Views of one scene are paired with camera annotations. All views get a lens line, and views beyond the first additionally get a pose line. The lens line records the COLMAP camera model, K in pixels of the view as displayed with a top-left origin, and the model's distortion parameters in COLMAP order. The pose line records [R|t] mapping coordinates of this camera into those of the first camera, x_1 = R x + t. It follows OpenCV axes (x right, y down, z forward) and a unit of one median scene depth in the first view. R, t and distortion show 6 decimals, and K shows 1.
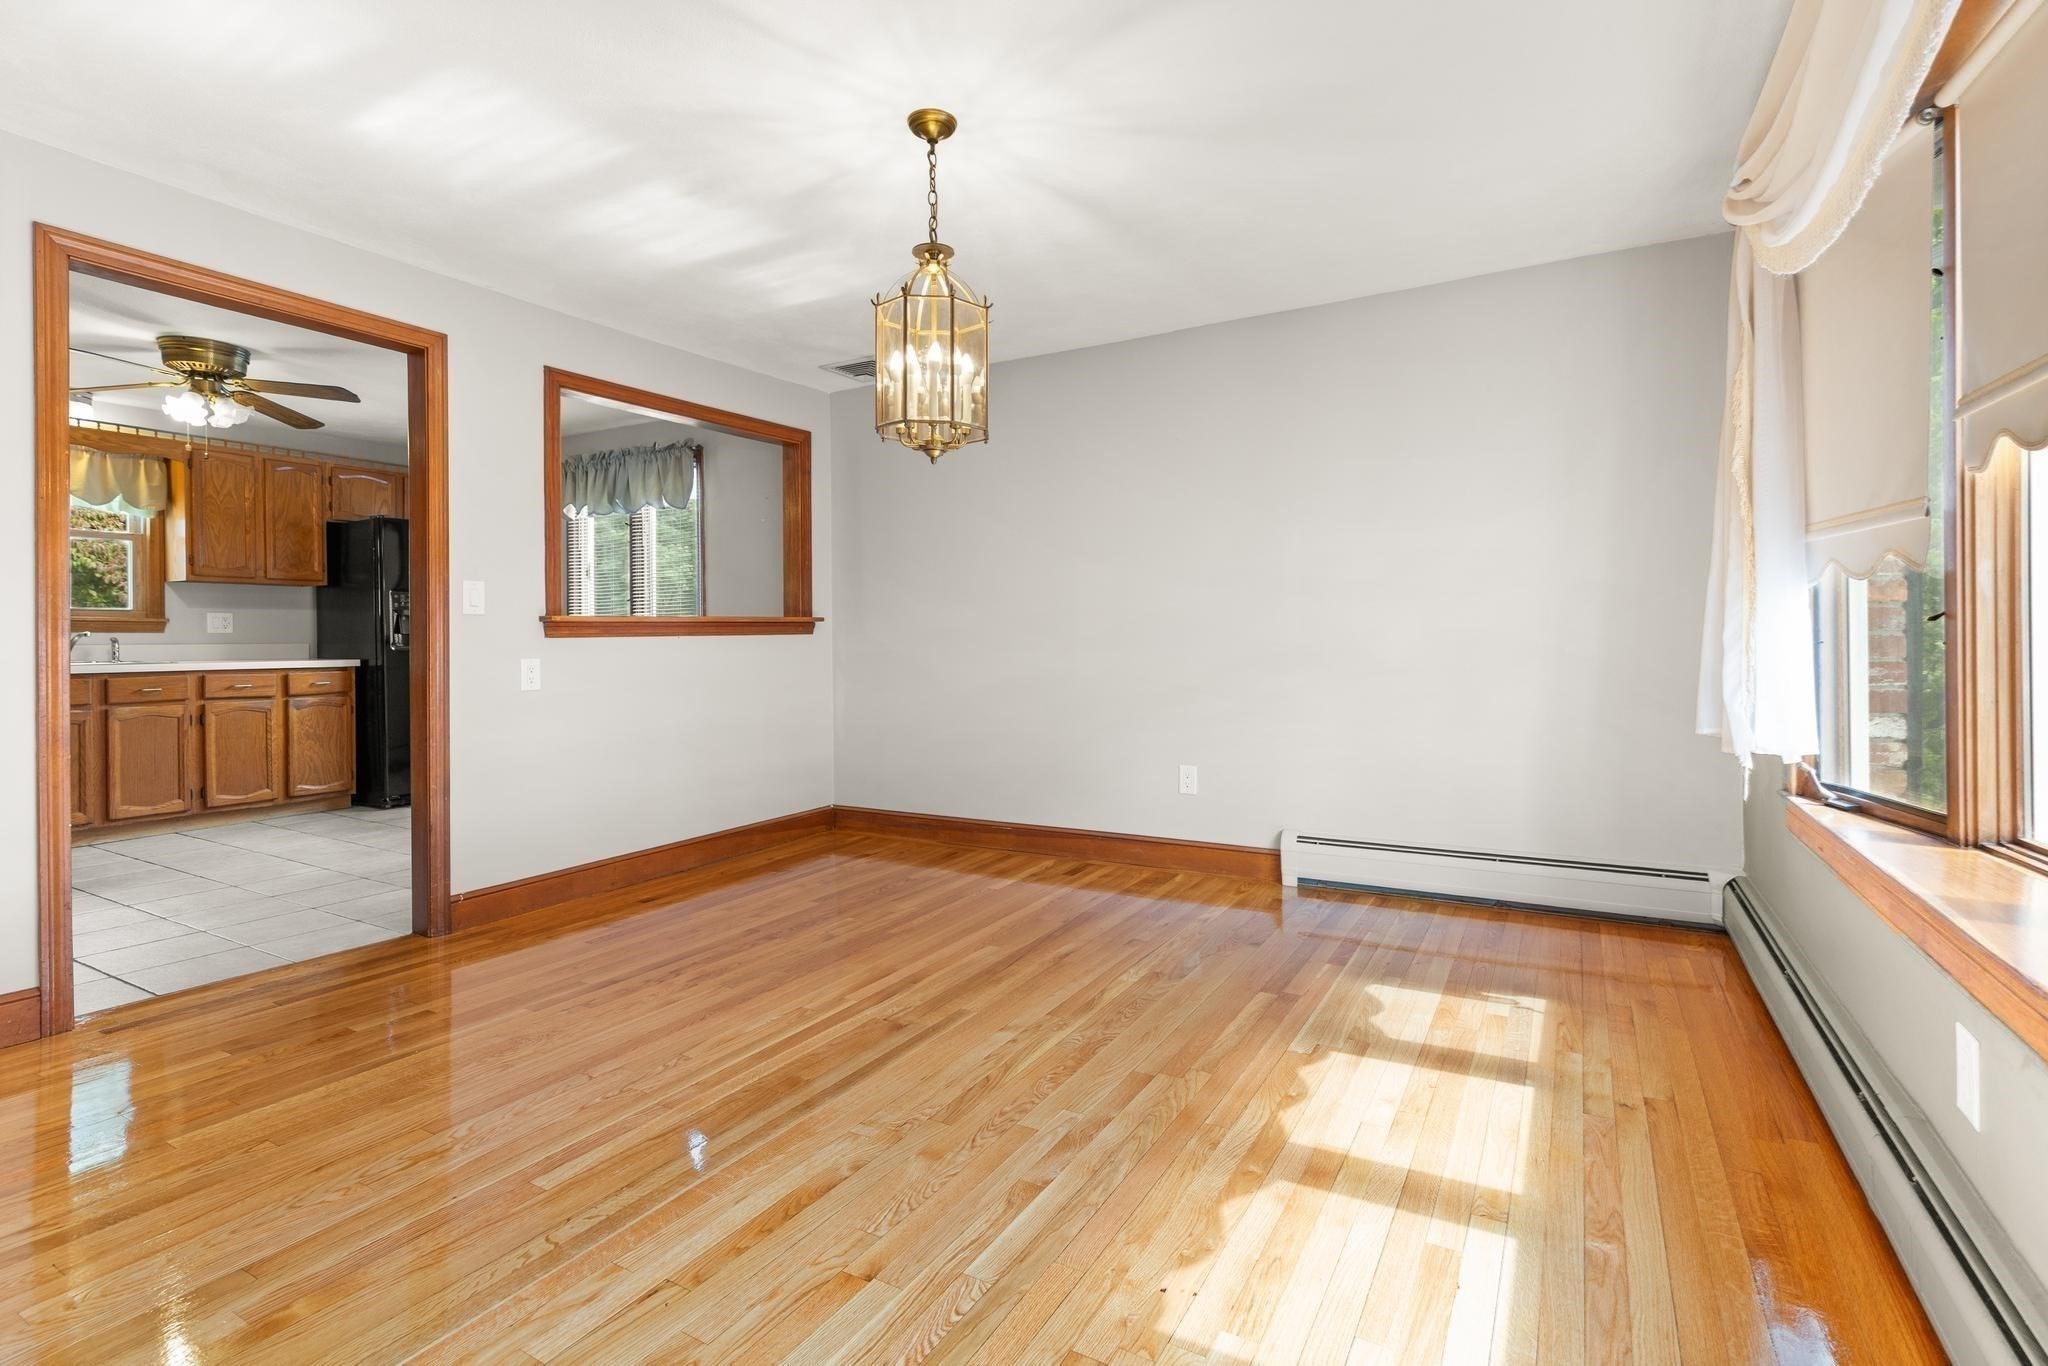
lens RADIAL K [[942.2, 0, 1060.9], [0, 942.2, 645.6], [0, 0, 1]] dist [0.004363, -0.001418]
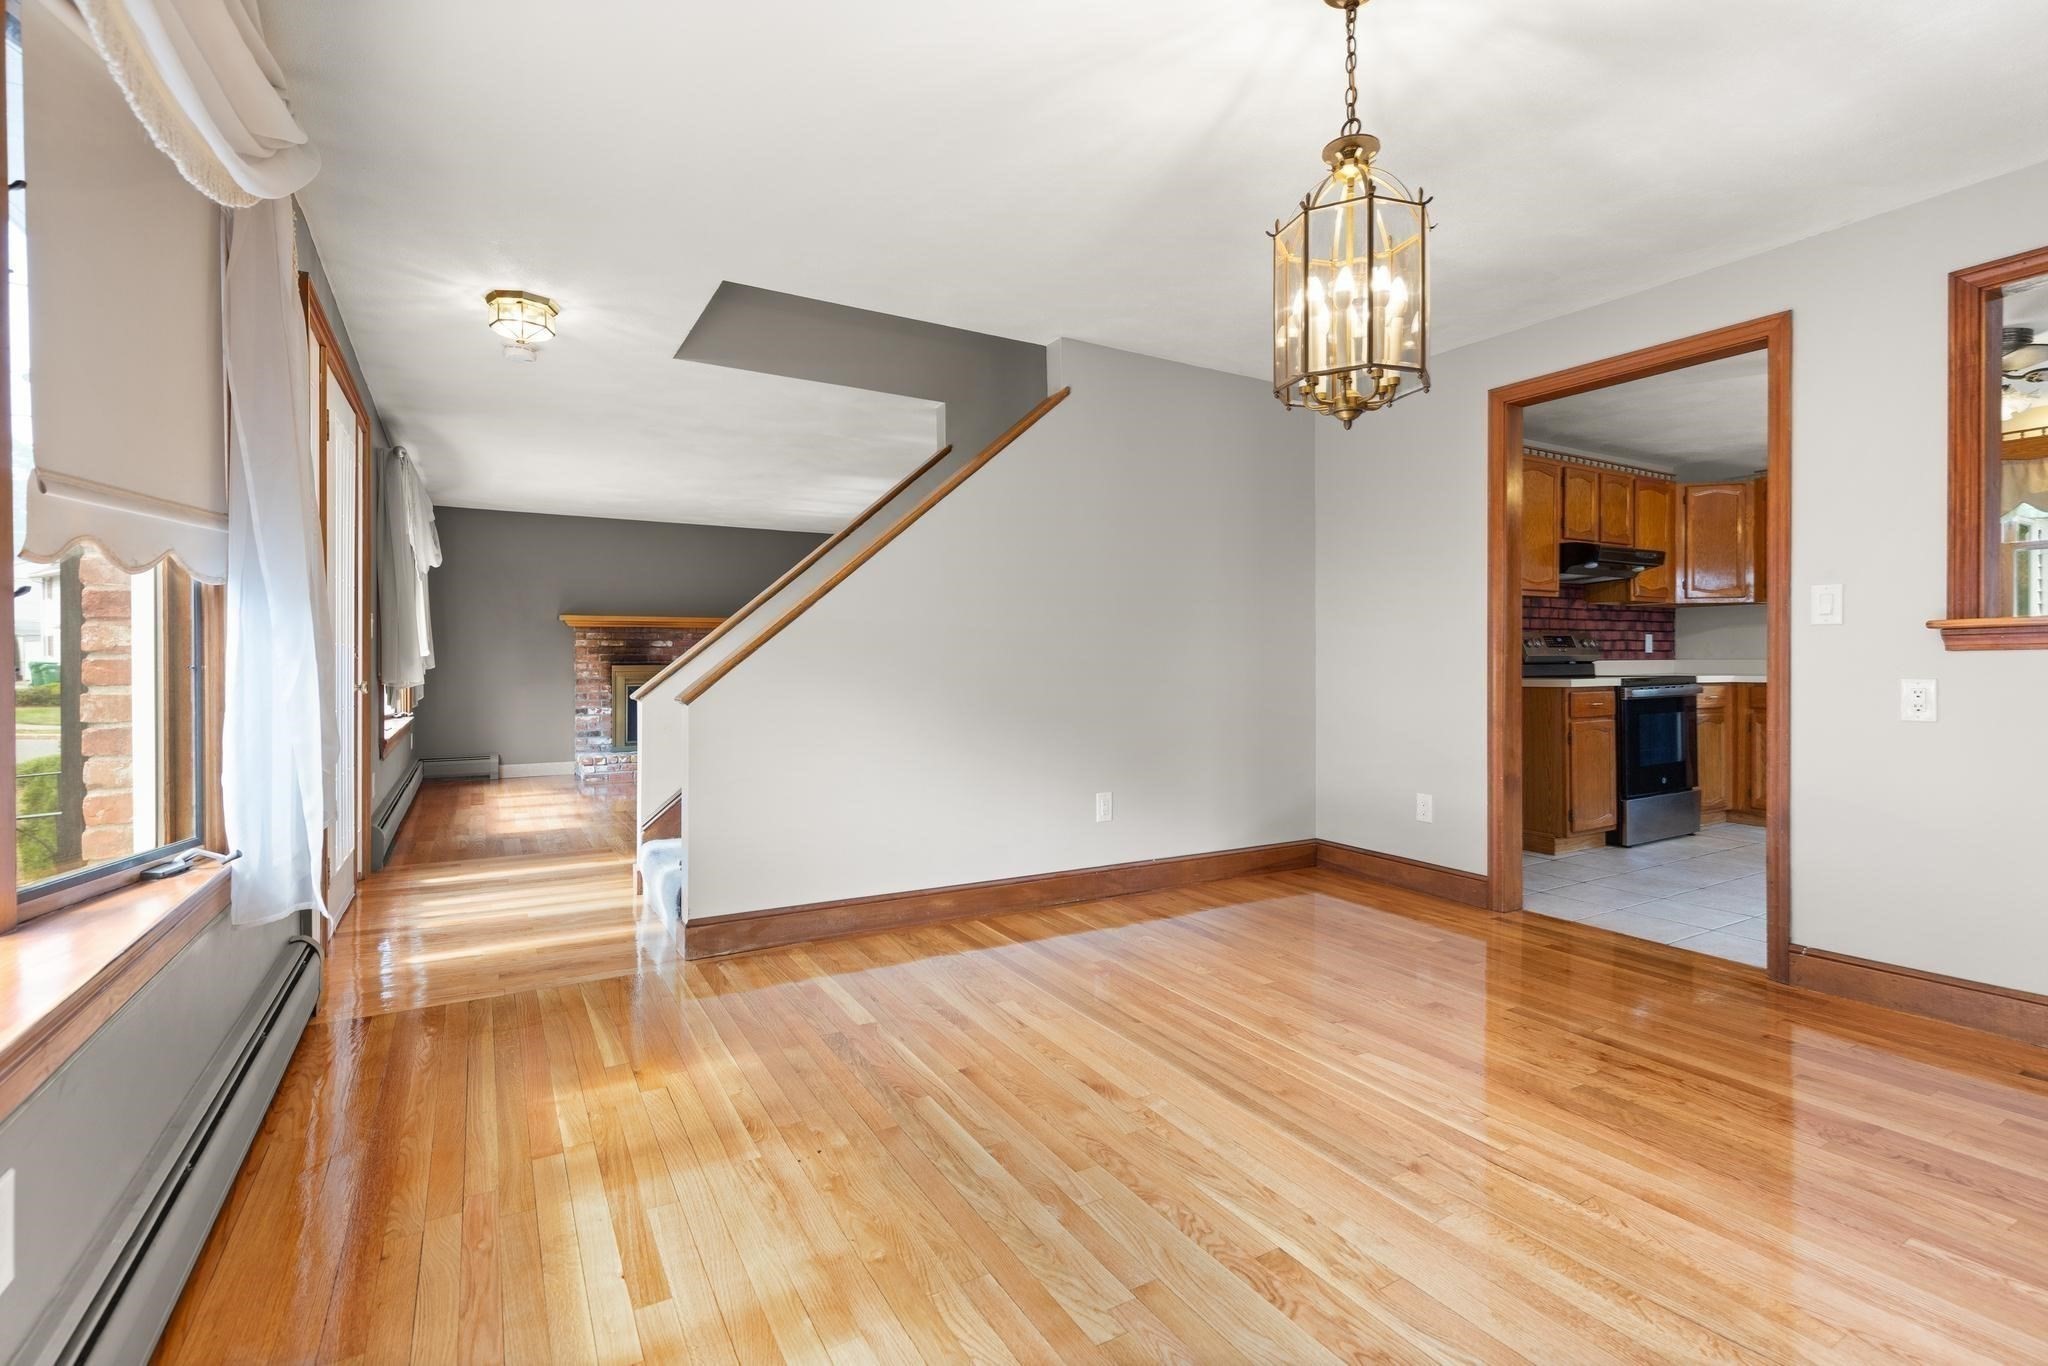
lens RADIAL K [[942.2, 0, 1046.6], [0, 942.2, 673.8], [0, 0, 1]] dist [0.004363, -0.001418]
pose [[-0.510560, 0.016475, -0.859684, 0.314764], [0.001891, 0.999836, 0.018038, -0.003683], [0.859840, 0.007584, -0.510507, 0.569431]]
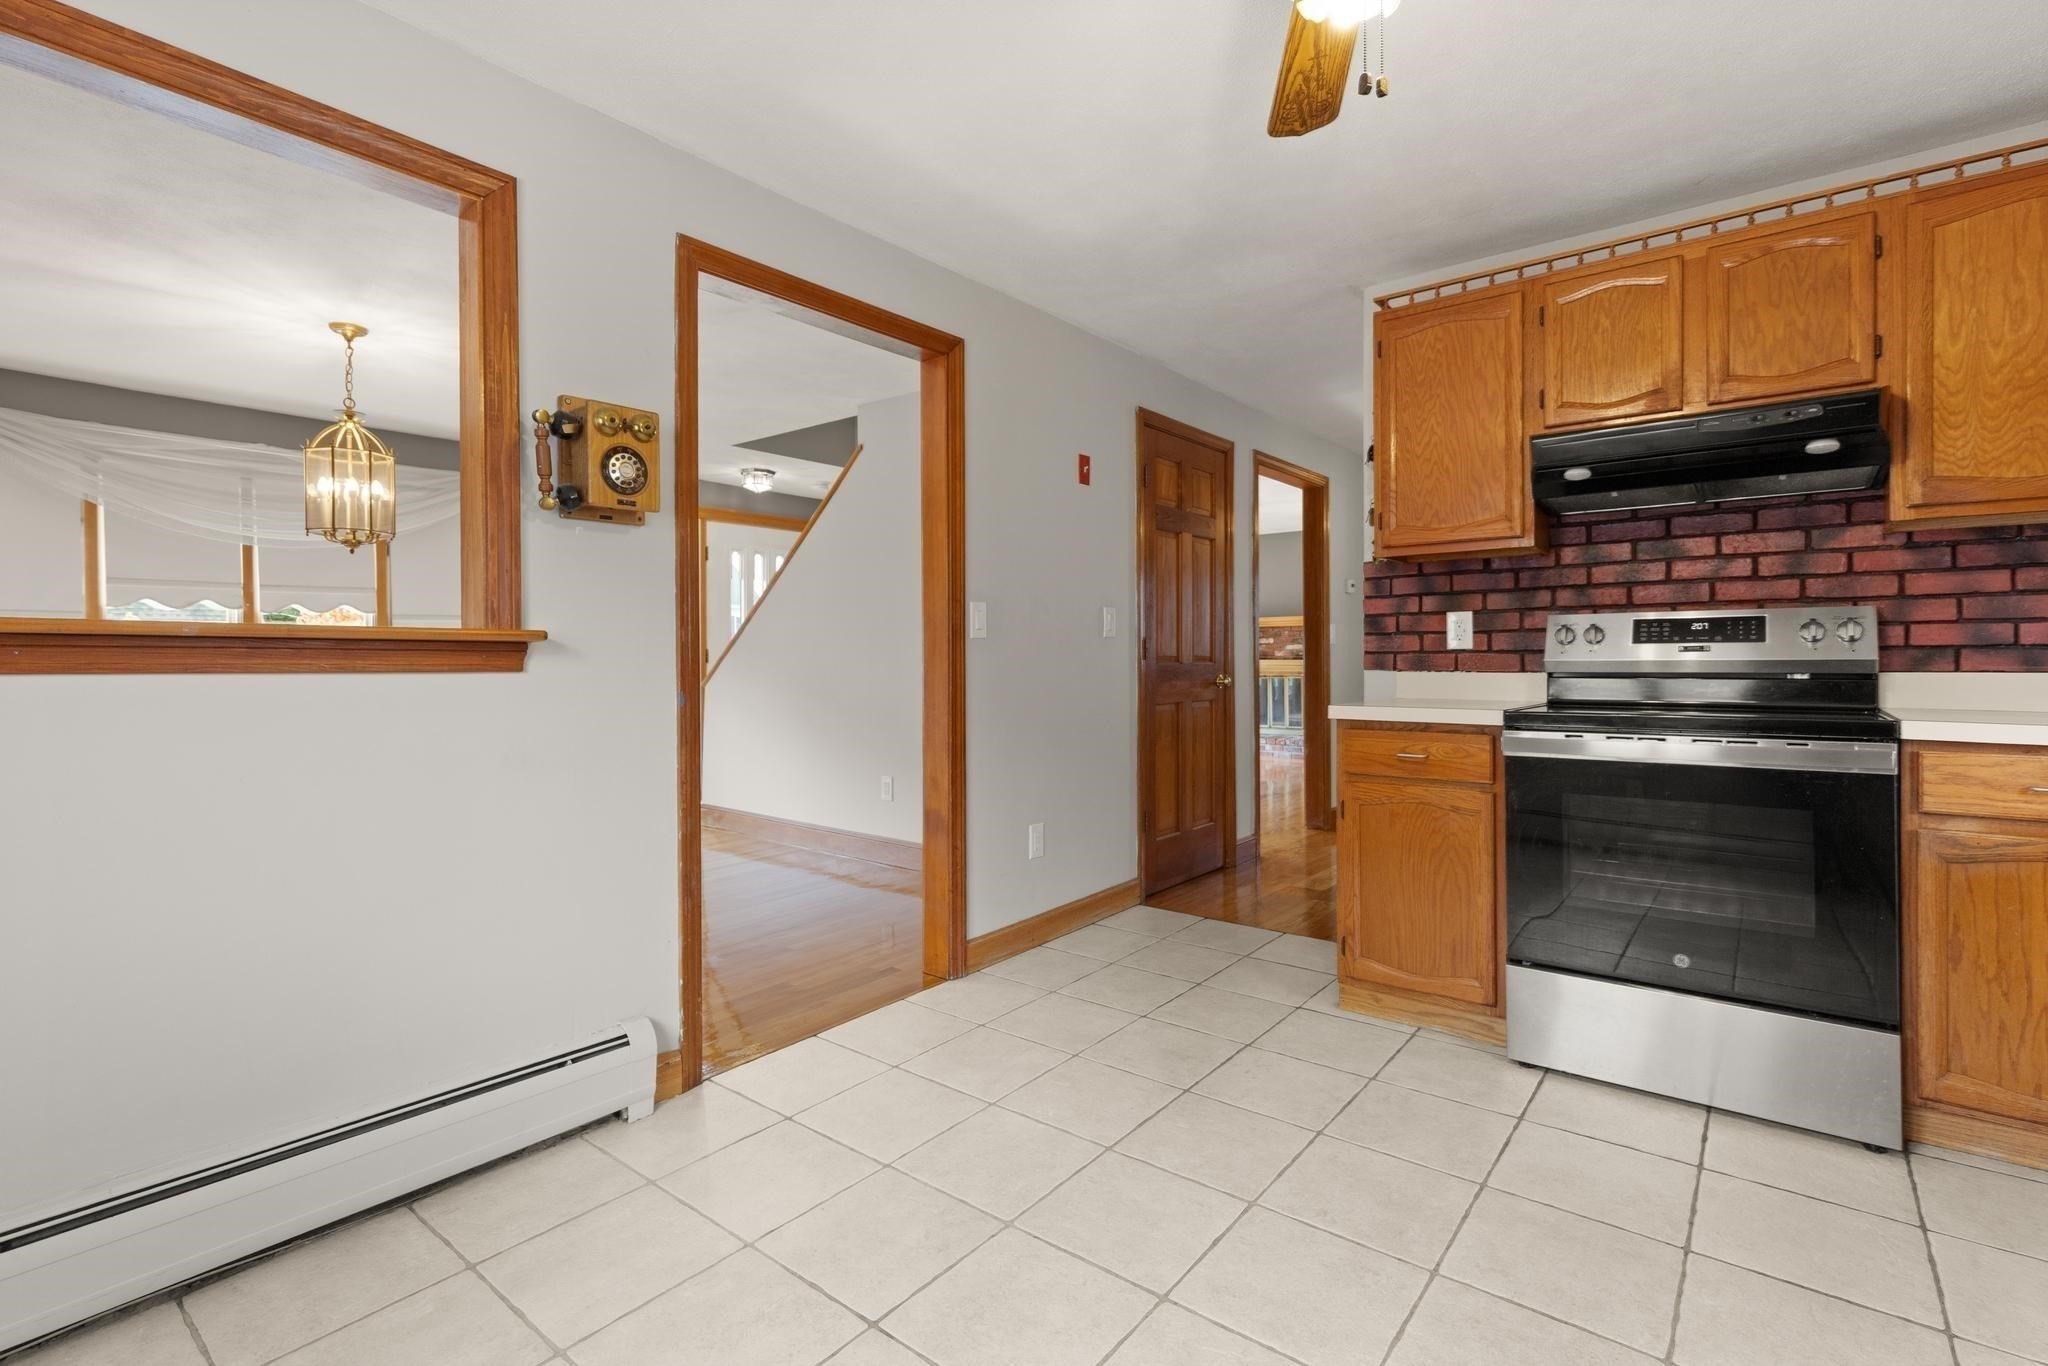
lens RADIAL K [[942.2, 0, 1063.2], [0, 942.2, 659.9], [0, 0, 1]] dist [0.004363, -0.001418]
pose [[-0.986665, 0.007434, 0.162594, -0.706614], [0.009193, 0.999907, 0.010067, -0.012398], [-0.162504, 0.011427, -0.986642, 1.094963]]
